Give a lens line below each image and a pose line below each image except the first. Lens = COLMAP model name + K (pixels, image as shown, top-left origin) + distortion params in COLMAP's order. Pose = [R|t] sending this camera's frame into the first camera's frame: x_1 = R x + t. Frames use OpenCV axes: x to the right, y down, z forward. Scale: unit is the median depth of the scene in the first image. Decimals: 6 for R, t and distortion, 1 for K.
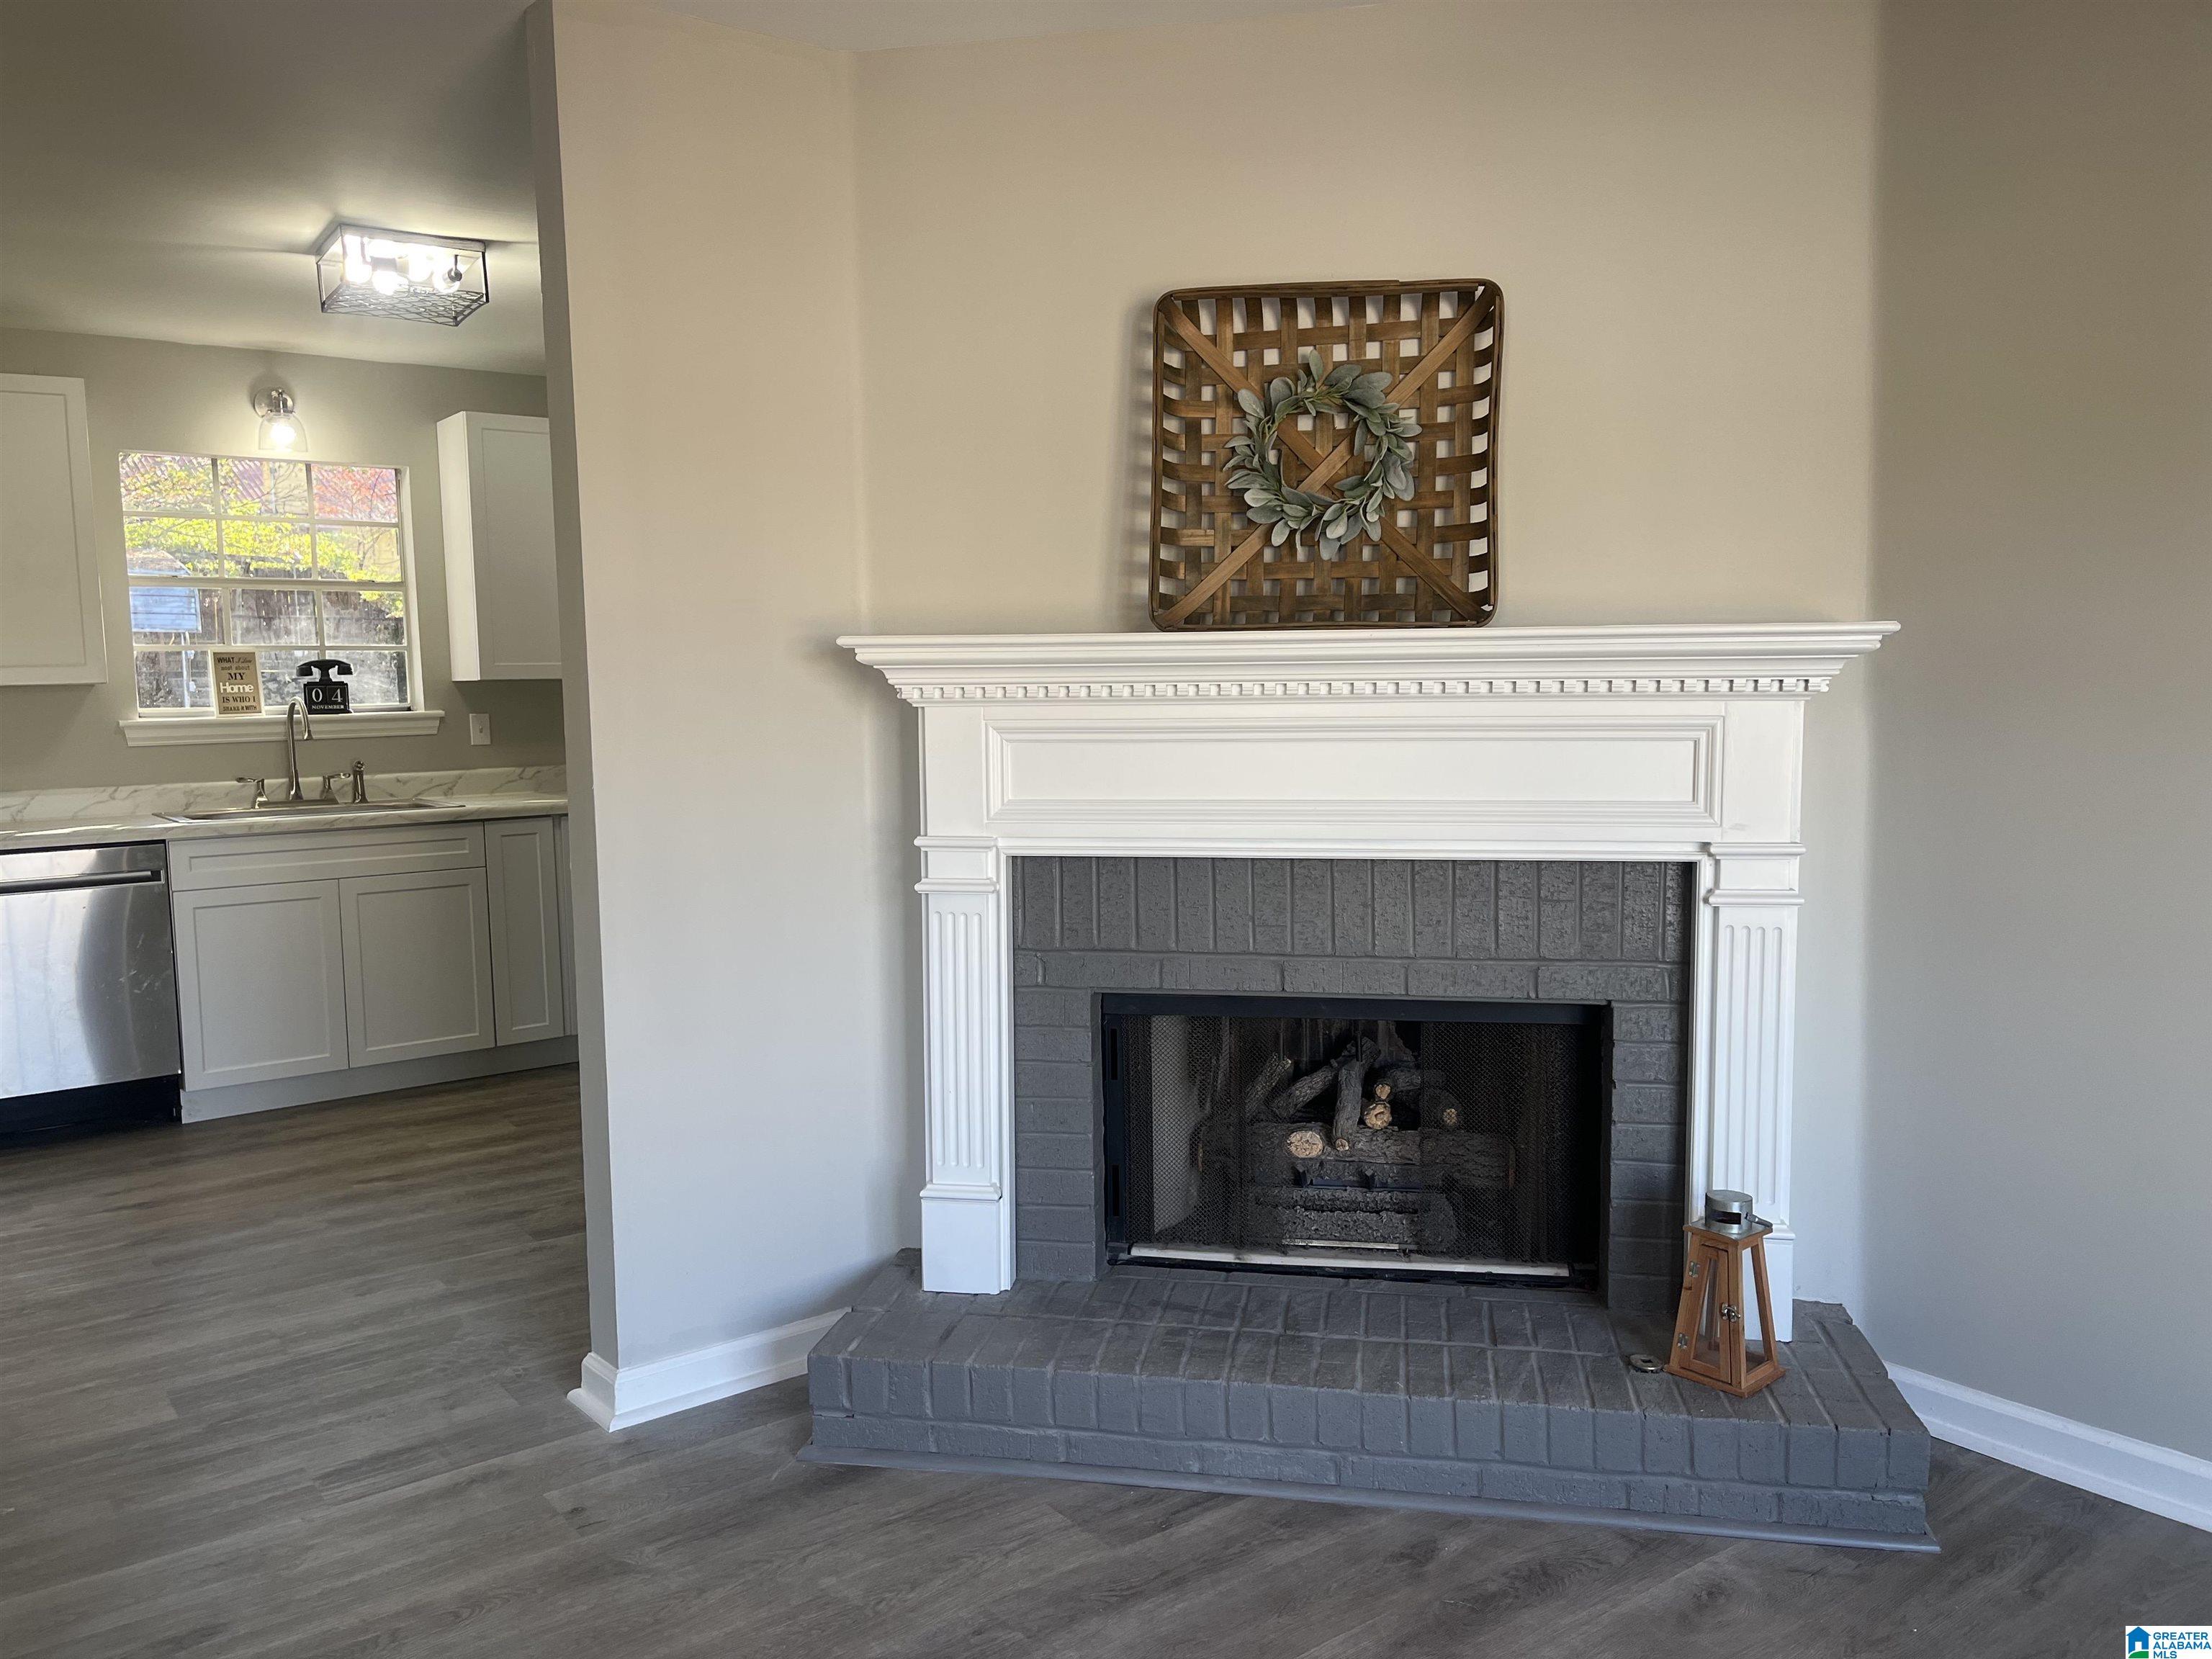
lens RADIAL K [[1666.2, 0, 1127.4], [0, 1666.2, 842.1], [0, 0, 1]] dist [0.037385, -0.055904]
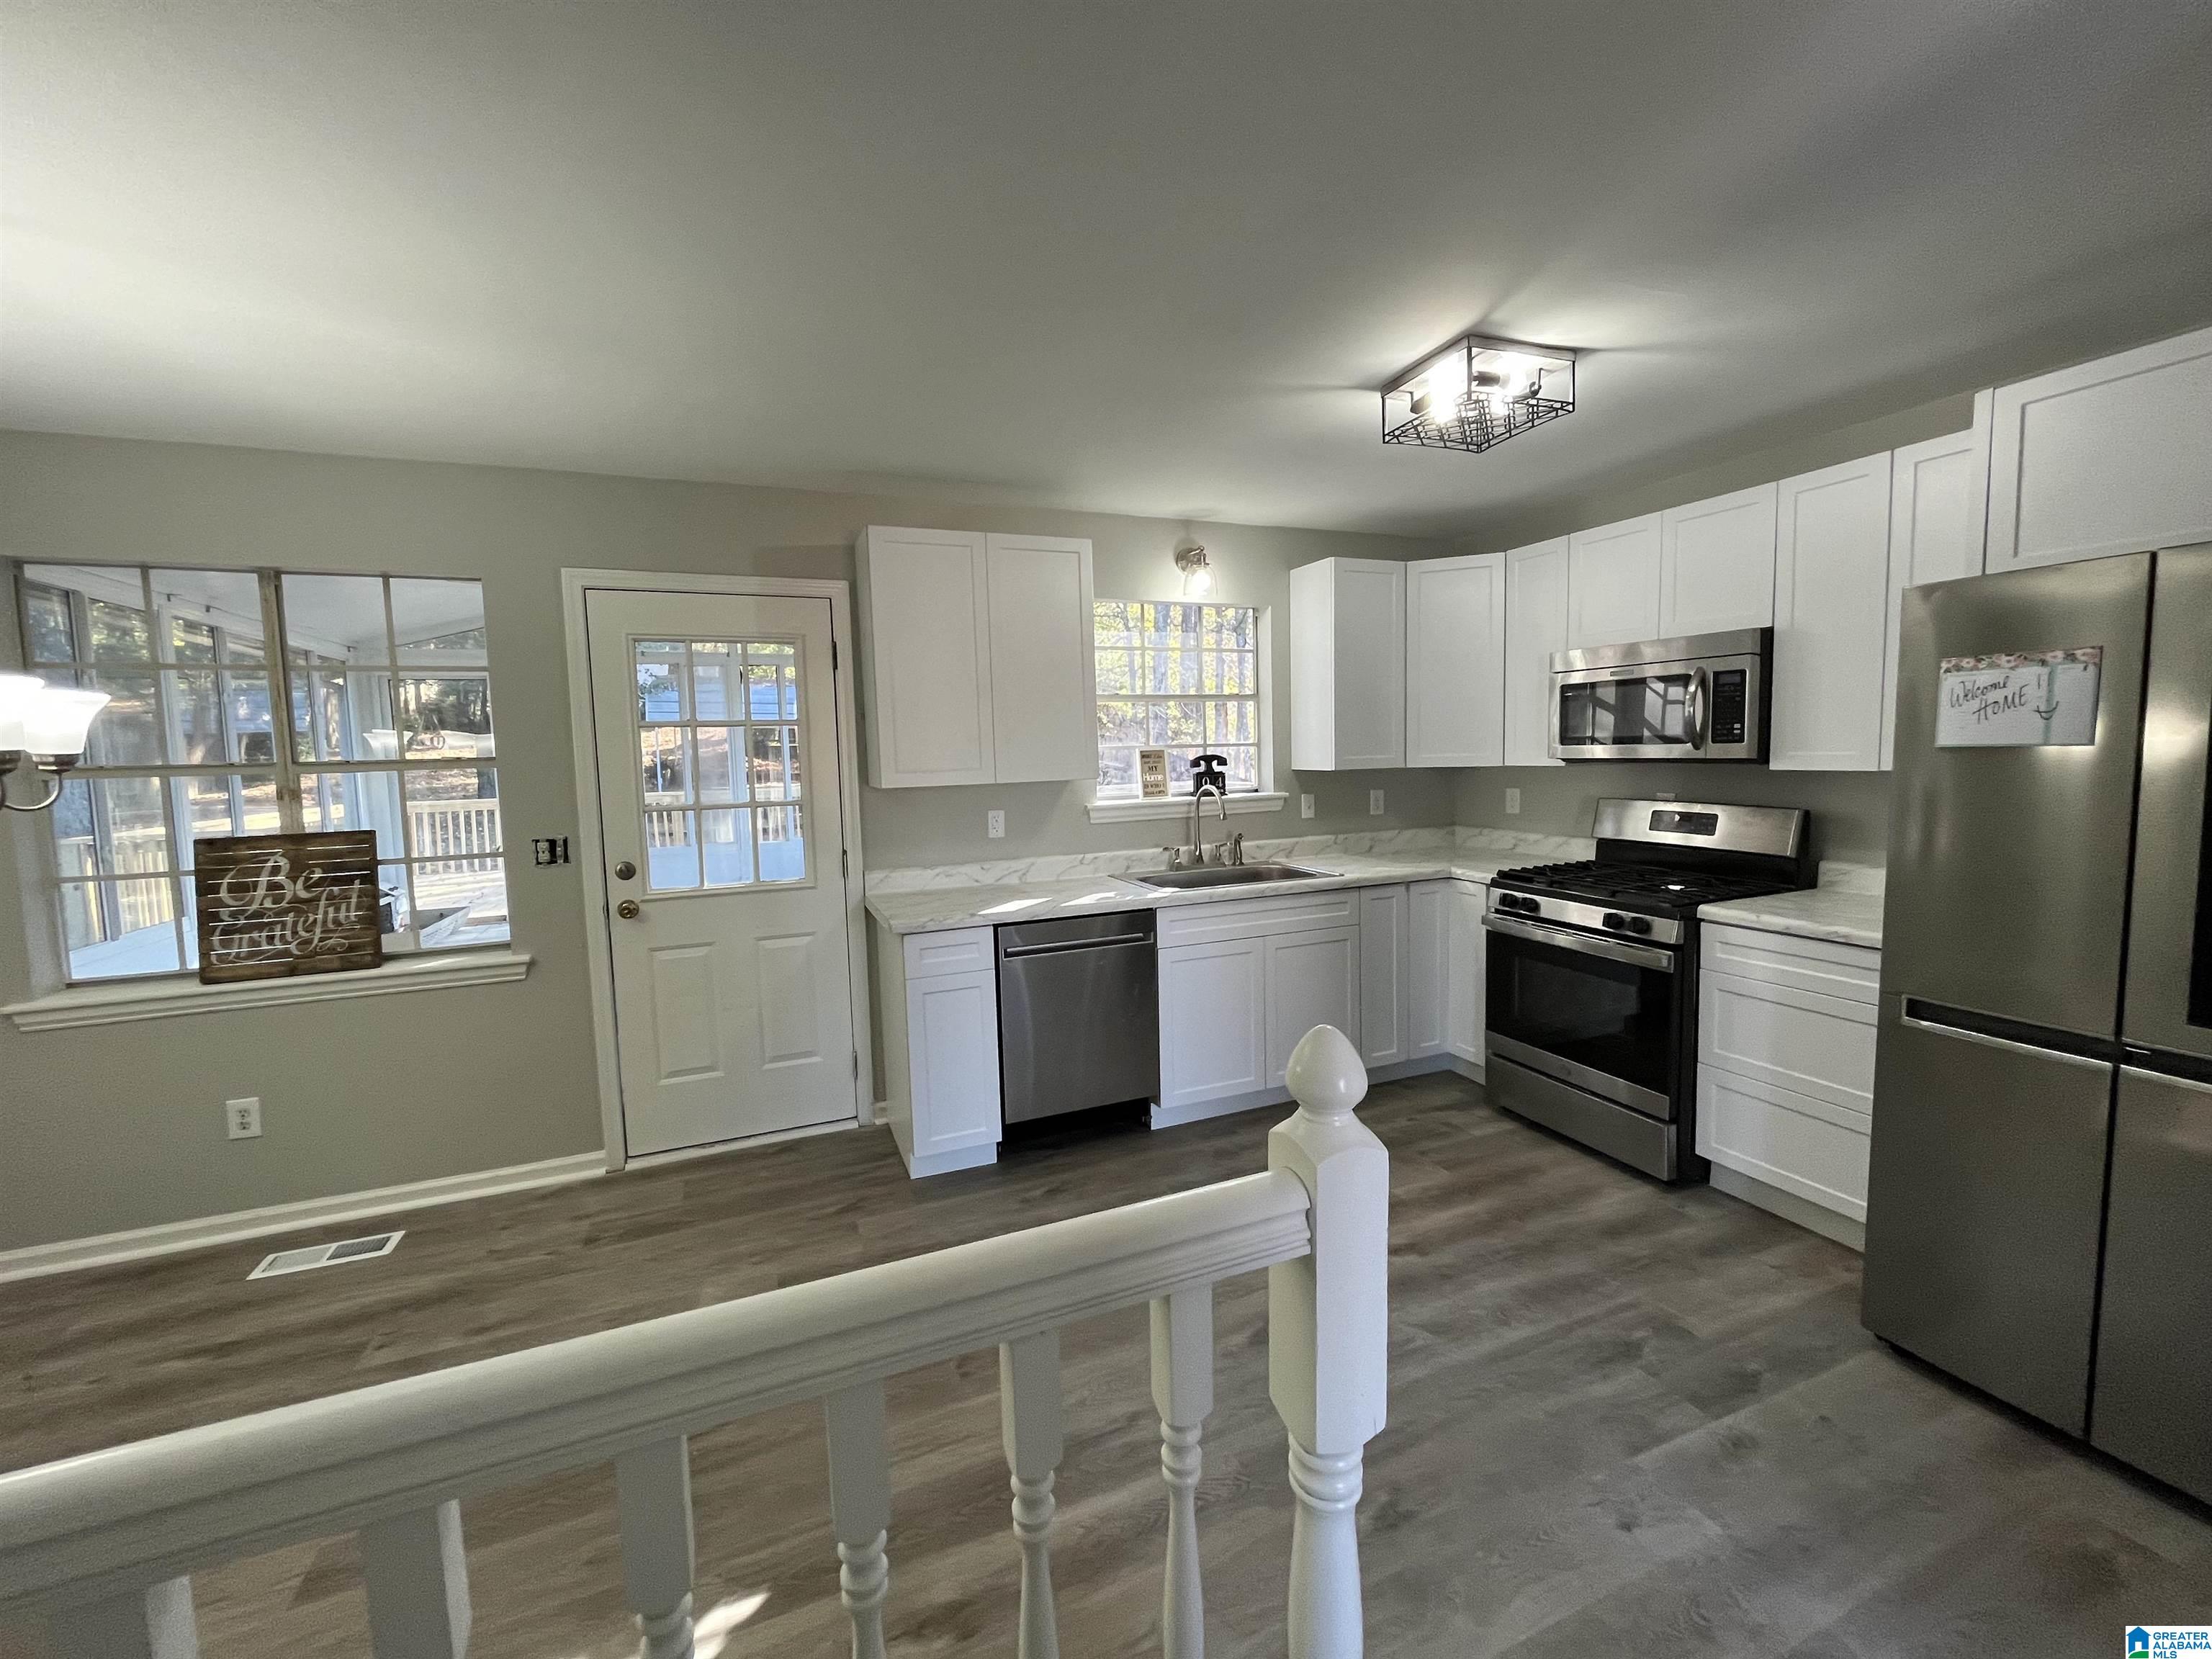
lens RADIAL K [[888.9, 0, 1099.8], [0, 888.9, 821.5], [0, 0, 1]] dist [-0.004218, -0.000101]
pose [[0.963016, 0.014719, -0.269042, -0.380813], [-0.017111, 0.999832, -0.006547, -0.051387], [0.268900, 0.010909, 0.963106, 0.312134]]
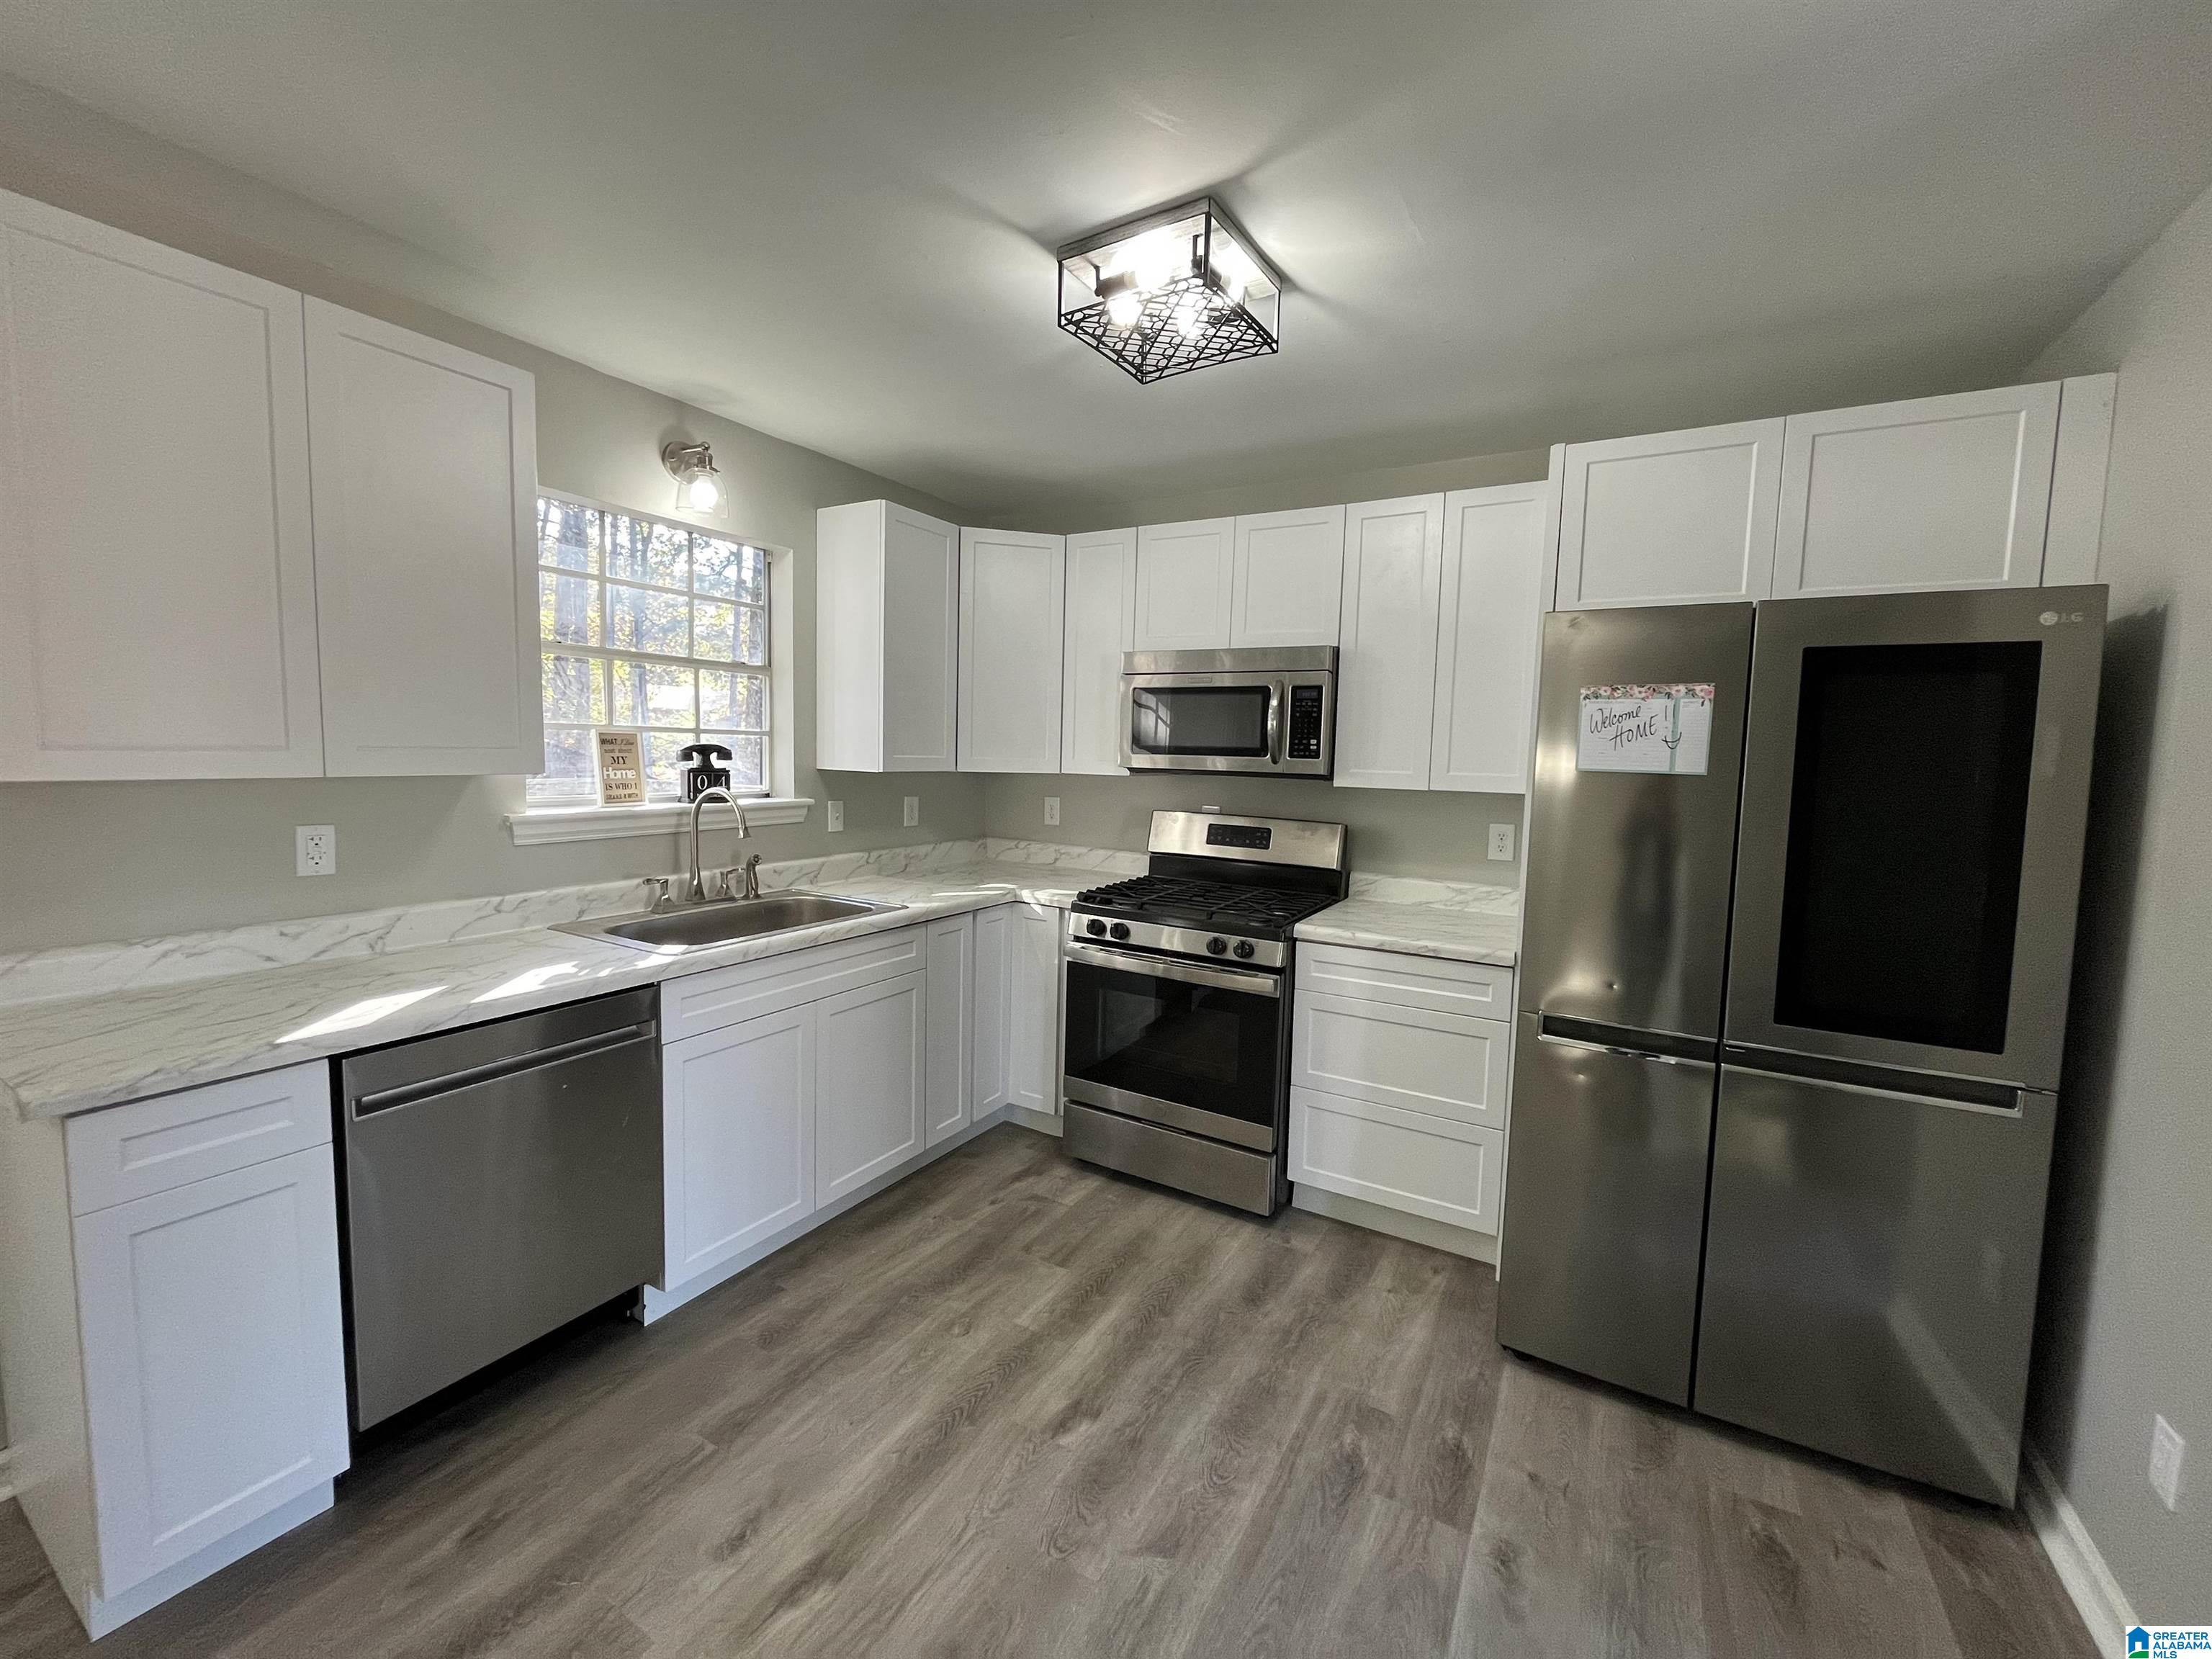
lens RADIAL K [[888.9, 0, 1102.9], [0, 888.9, 819.2], [0, 0, 1]] dist [-0.004218, -0.000101]
pose [[0.927962, 0.013725, 0.372422, -0.466590], [-0.007312, 0.999800, -0.018626, -0.060525], [-0.372603, 0.014561, 0.927876, 0.468201]]
